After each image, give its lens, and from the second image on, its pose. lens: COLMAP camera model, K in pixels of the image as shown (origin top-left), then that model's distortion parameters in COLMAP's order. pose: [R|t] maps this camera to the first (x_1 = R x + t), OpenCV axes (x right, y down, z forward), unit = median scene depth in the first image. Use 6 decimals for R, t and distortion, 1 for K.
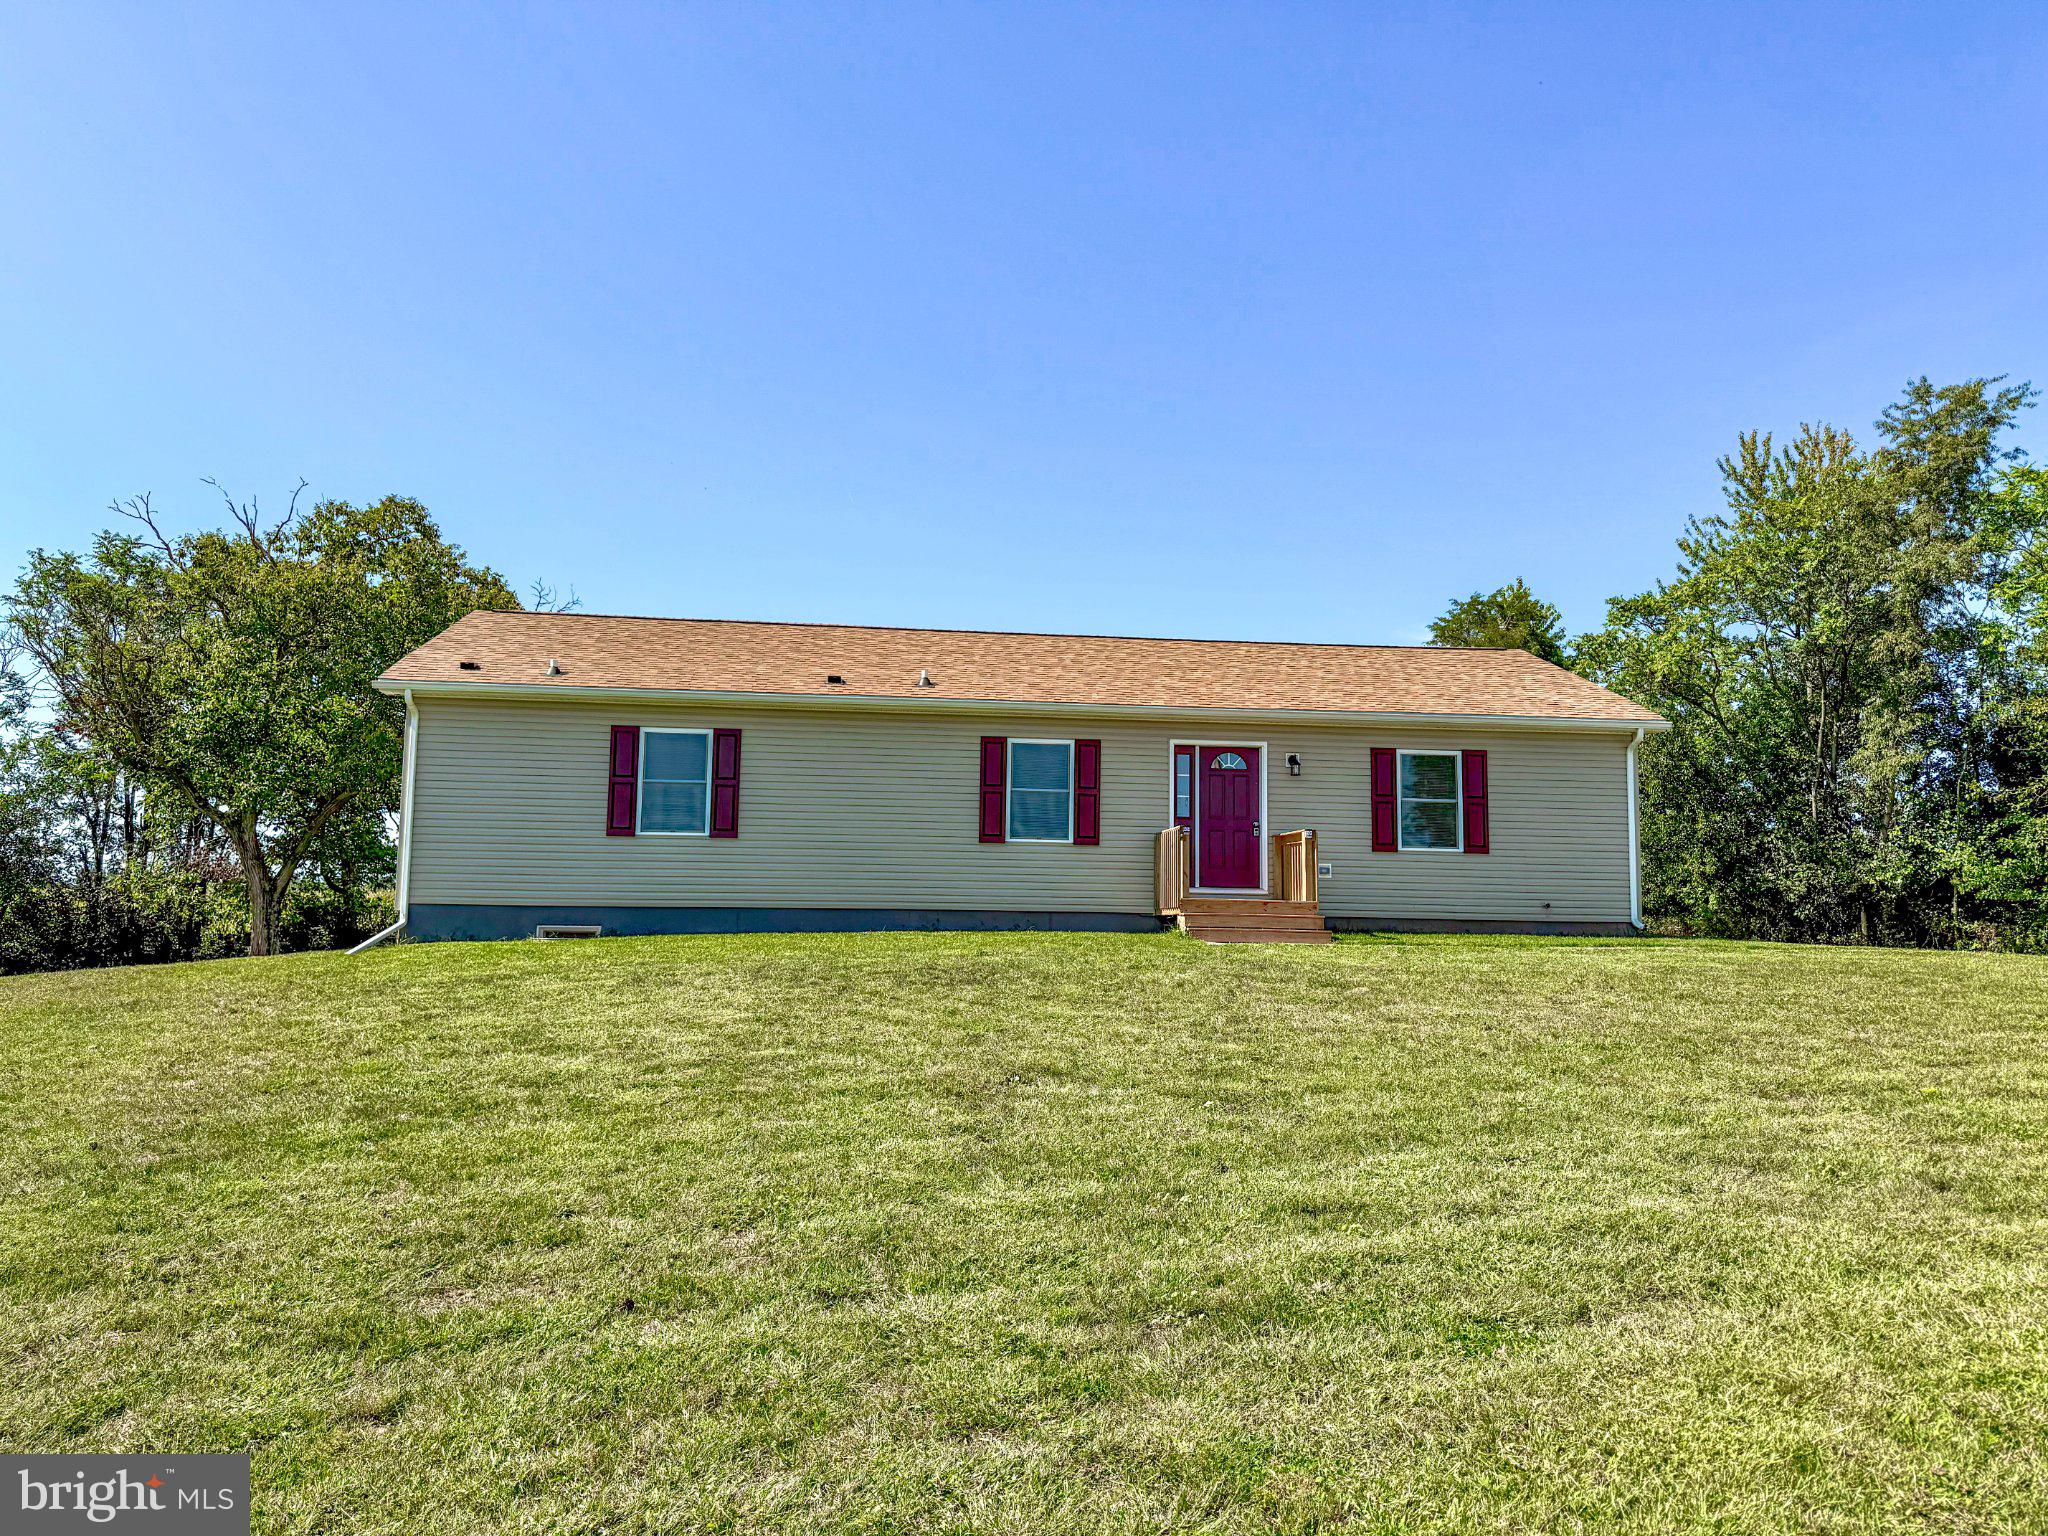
lens RADIAL K [[1481.7, 0, 1025.0], [0, 1481.7, 759.0], [0, 0, 1]] dist [0.019815, -0.038077]
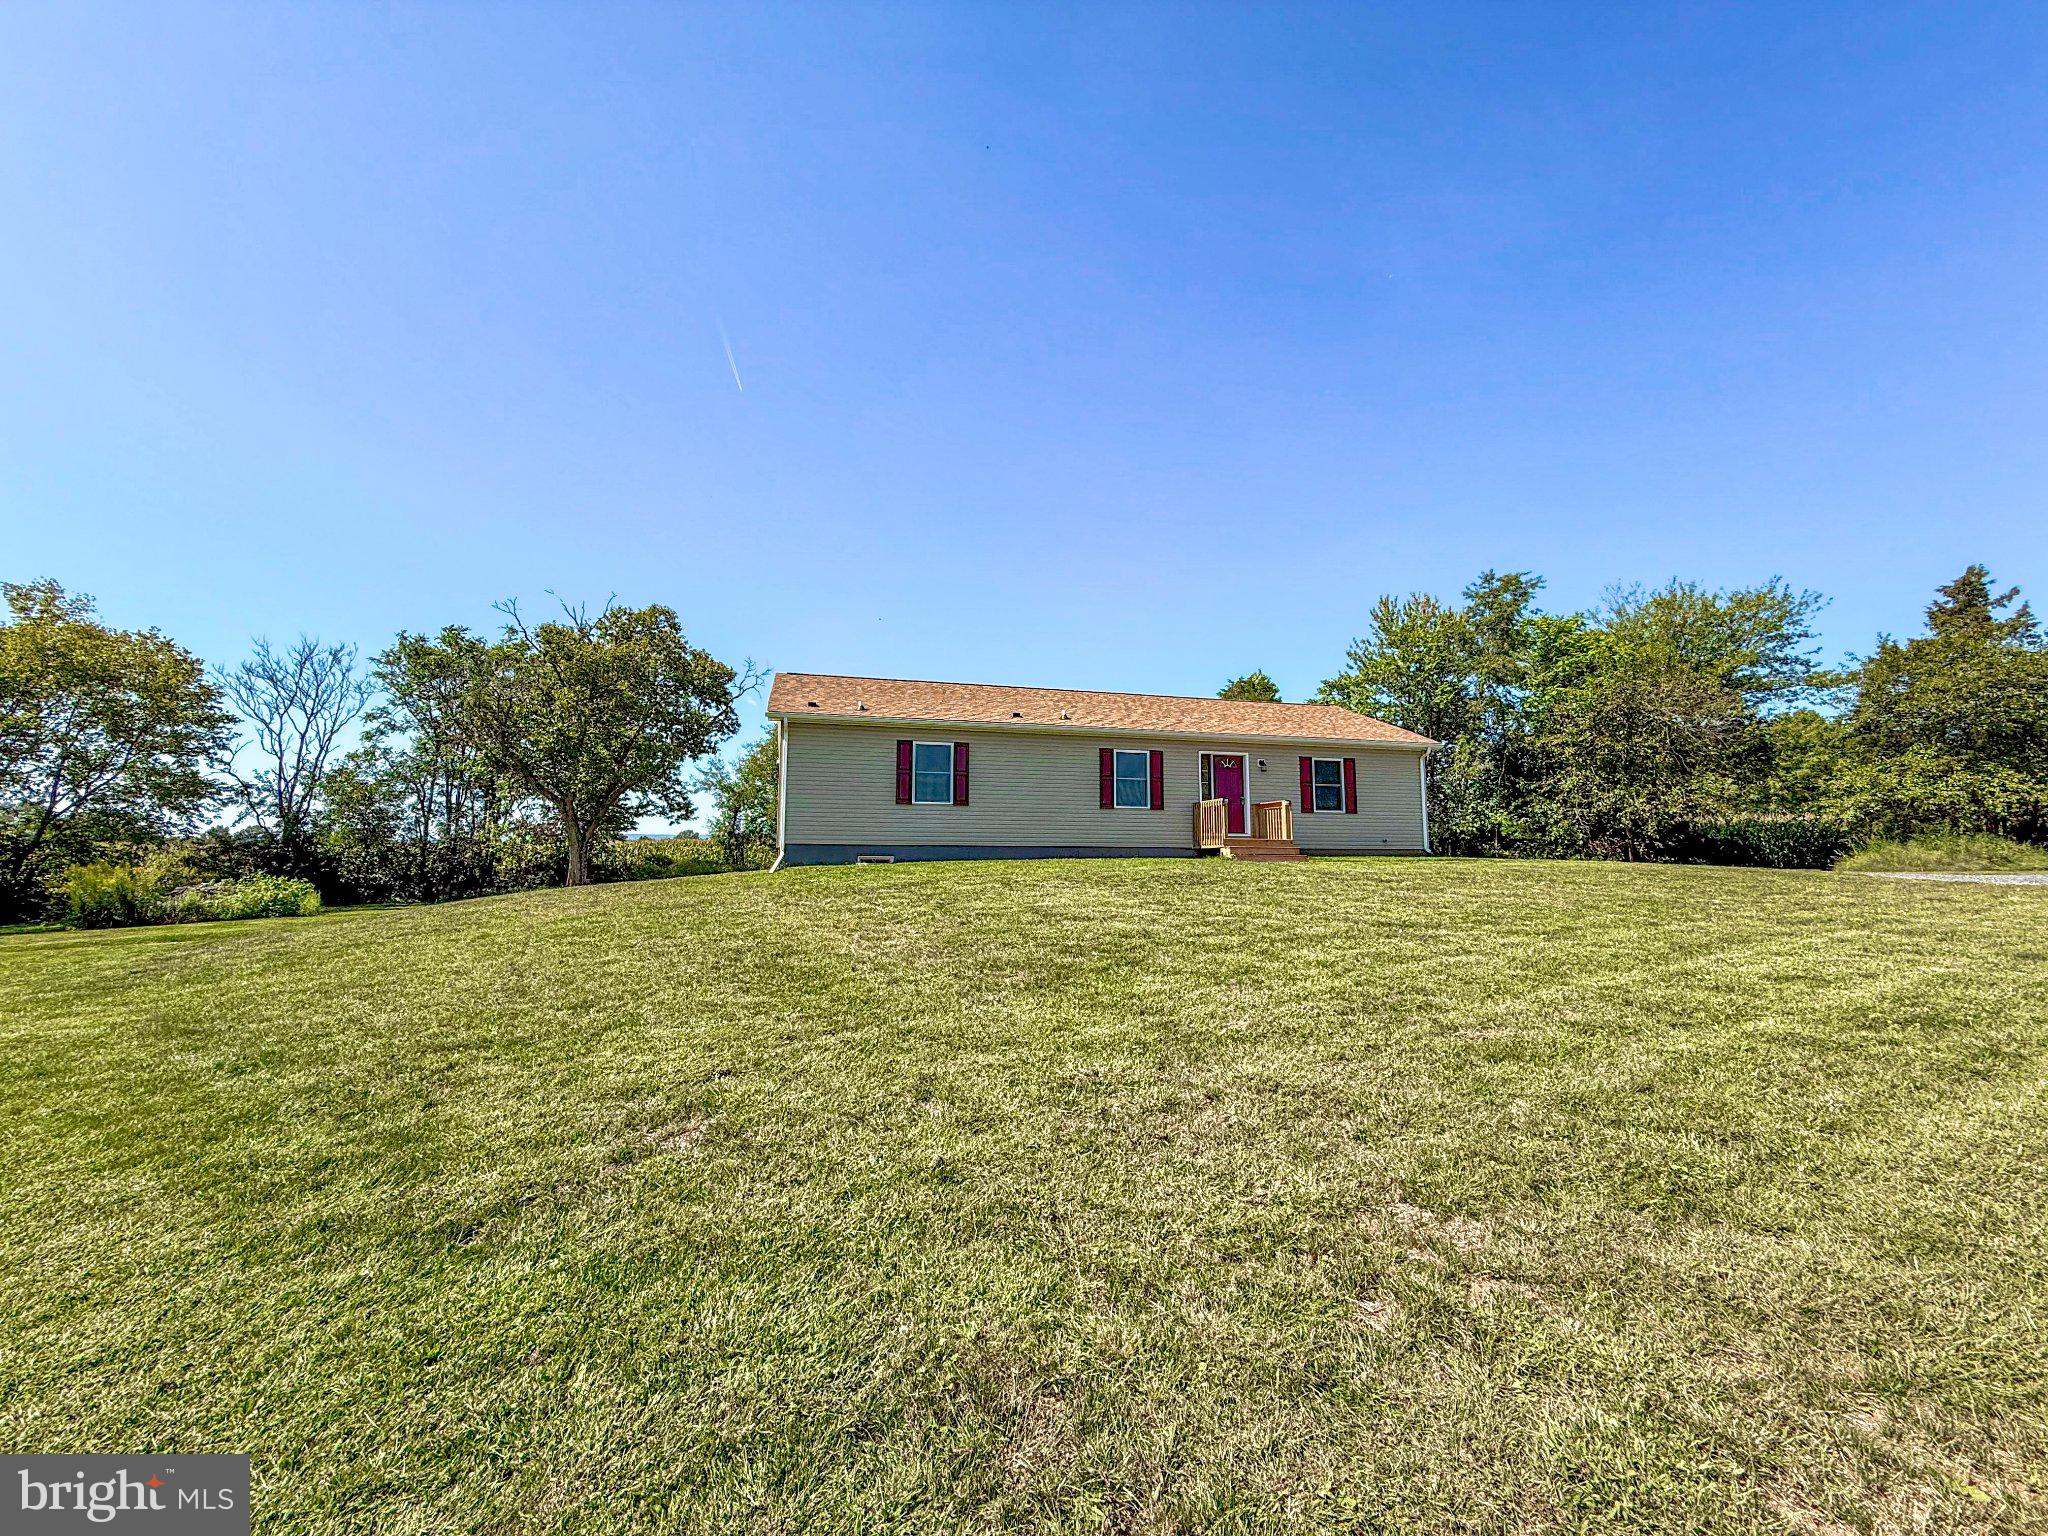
lens RADIAL K [[822.1, 0, 1023.8], [0, 822.1, 778.4], [0, 0, 1]] dist [-0.011884, 0.001006]
pose [[0.990360, 0.003662, 0.138470, -0.241659], [-0.005497, 0.999902, 0.012877, 0.007788], [-0.138409, -0.013514, 0.990283, 0.037478]]
